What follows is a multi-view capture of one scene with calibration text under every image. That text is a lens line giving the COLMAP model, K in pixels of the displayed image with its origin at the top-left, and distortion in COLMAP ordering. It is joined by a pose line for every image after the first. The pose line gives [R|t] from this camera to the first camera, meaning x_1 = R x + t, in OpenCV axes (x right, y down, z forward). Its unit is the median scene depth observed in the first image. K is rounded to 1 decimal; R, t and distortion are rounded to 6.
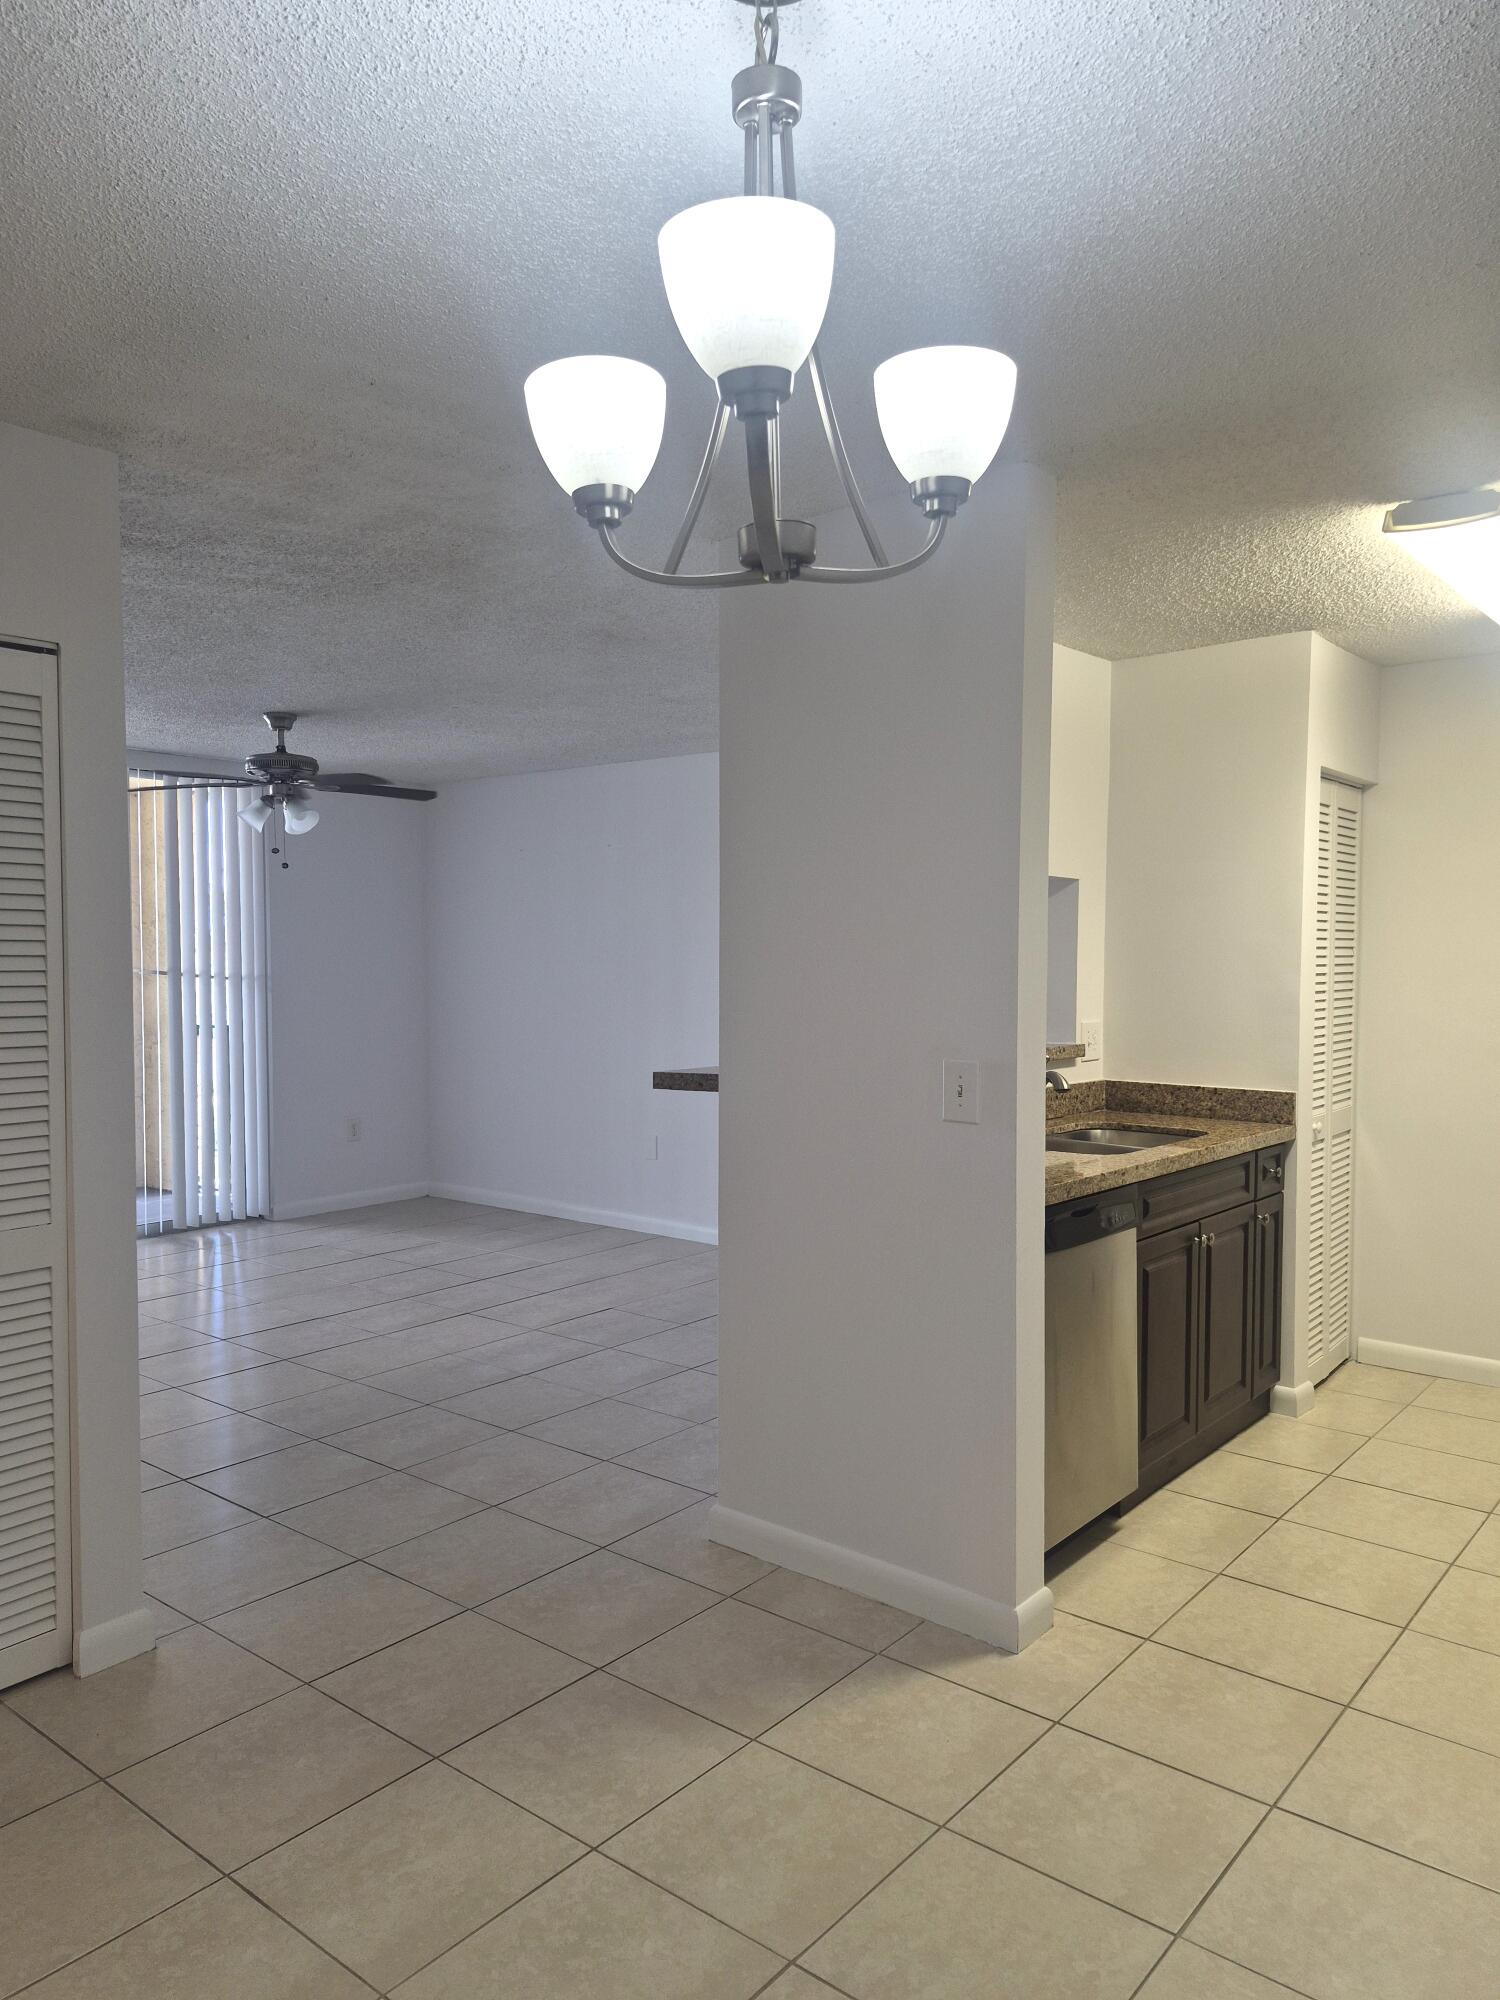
lens RADIAL K [[1404.1, 0, 750.0], [0, 1404.1, 1000.0], [0, 0, 1]] dist [0.001007, 0.000723]
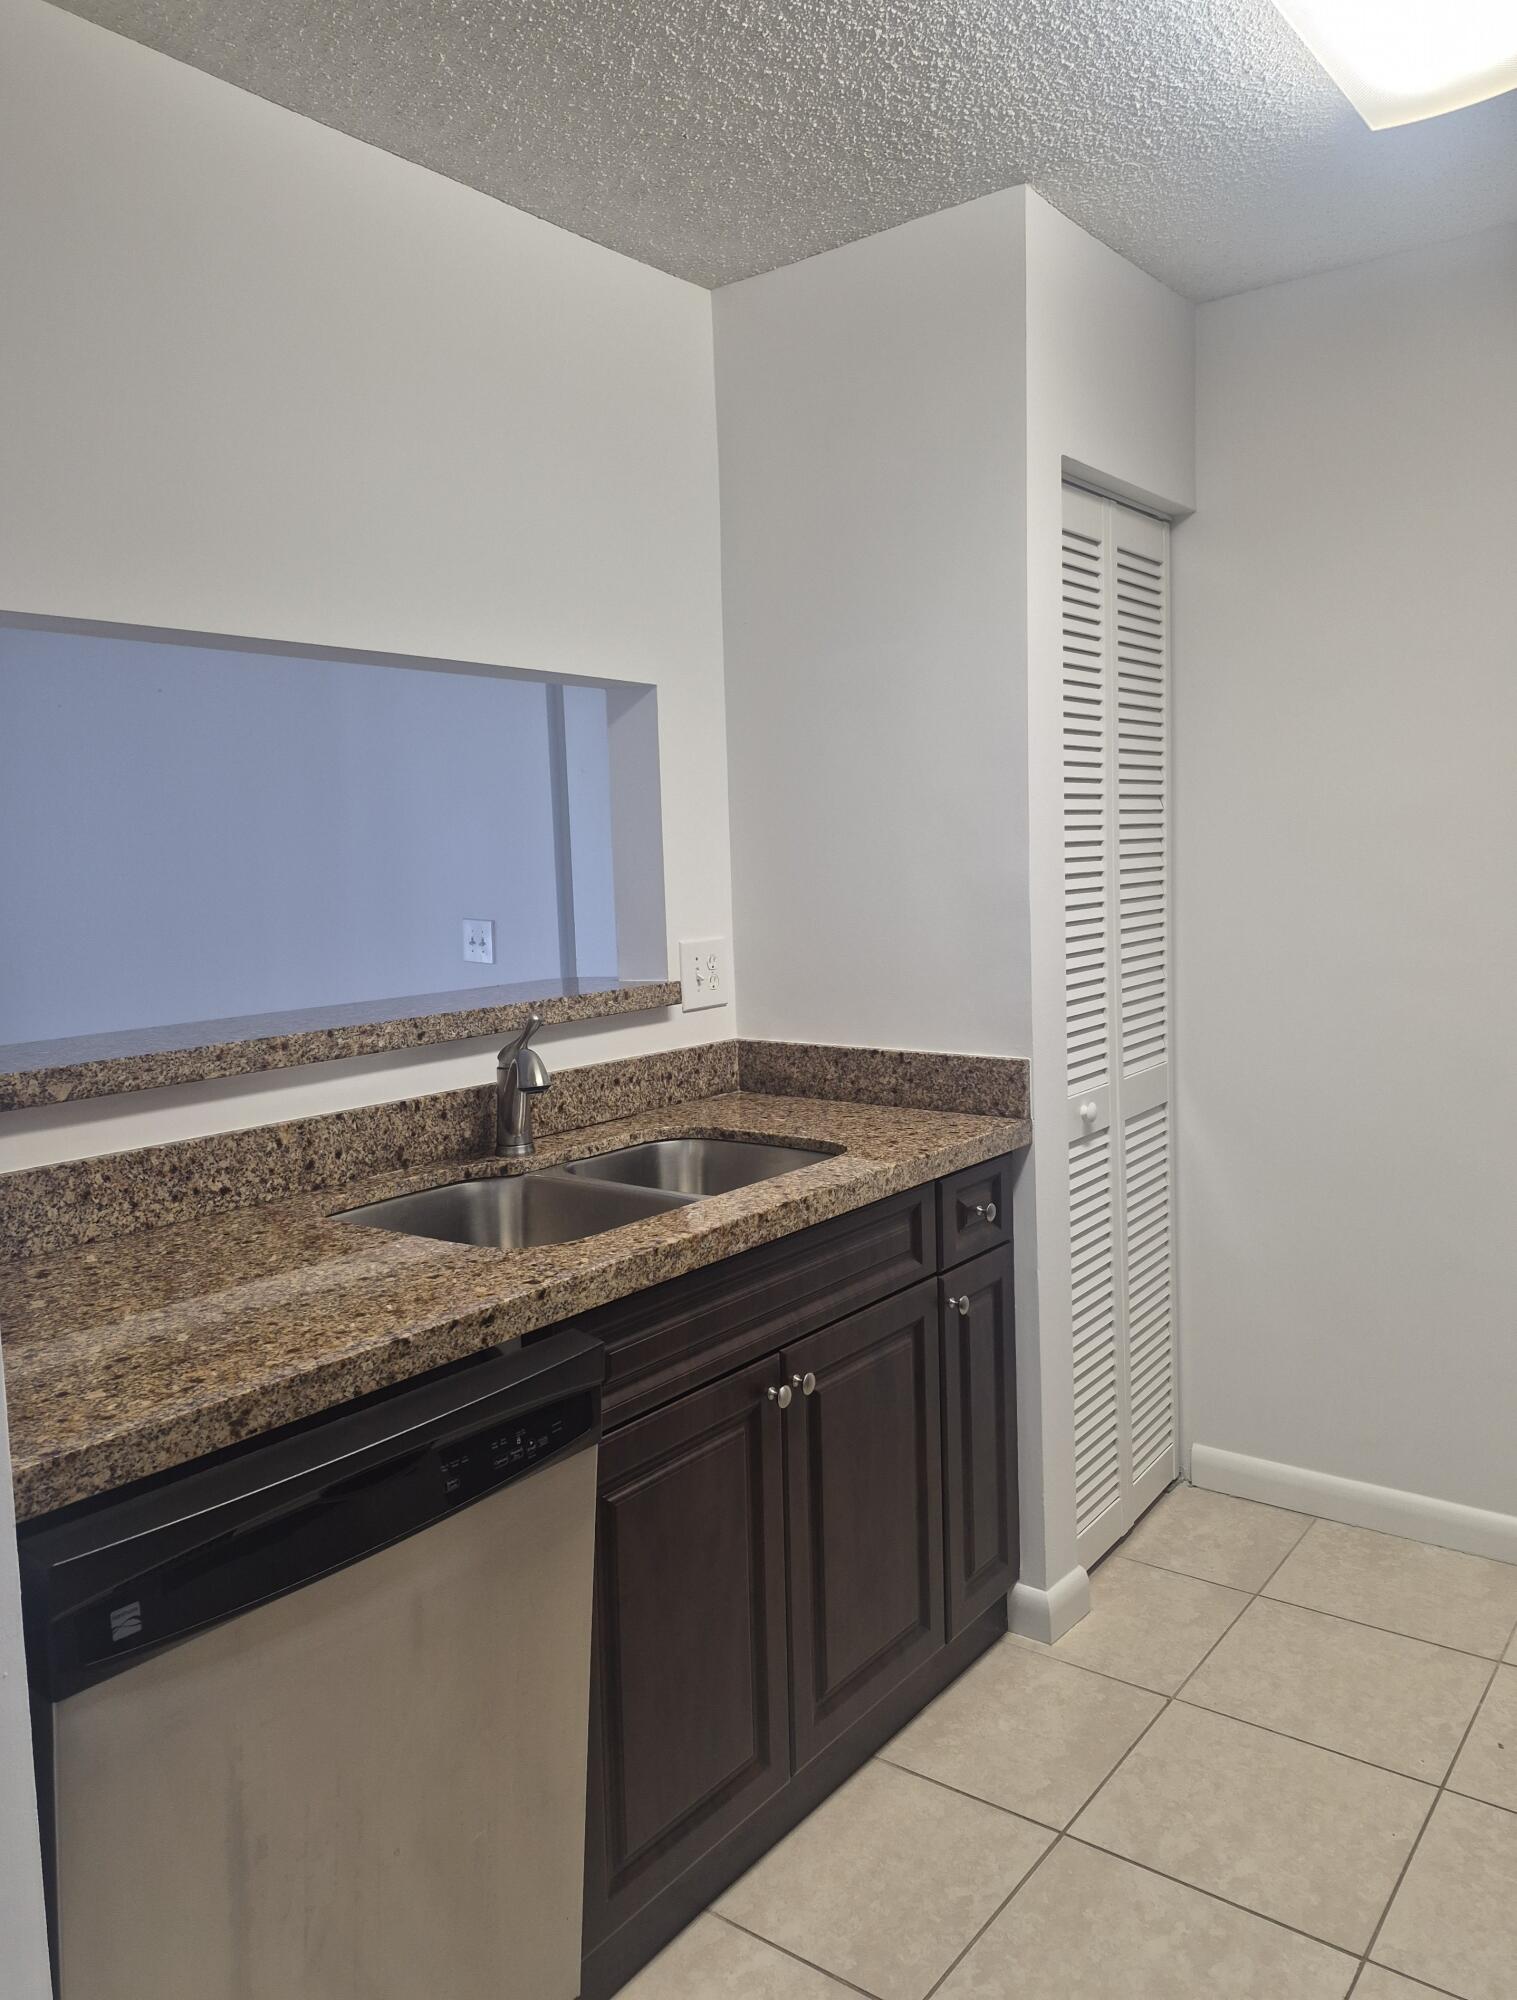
lens RADIAL K [[1504.2, 0, 759.9], [0, 1504.2, 954.4], [0, 0, 1]] dist [0.028524, -0.006025]
pose [[0.998333, -0.039152, 0.042416, 0.252289], [0.037546, 0.998571, 0.038024, -0.001391], [-0.043844, -0.036368, 0.998376, 0.406018]]
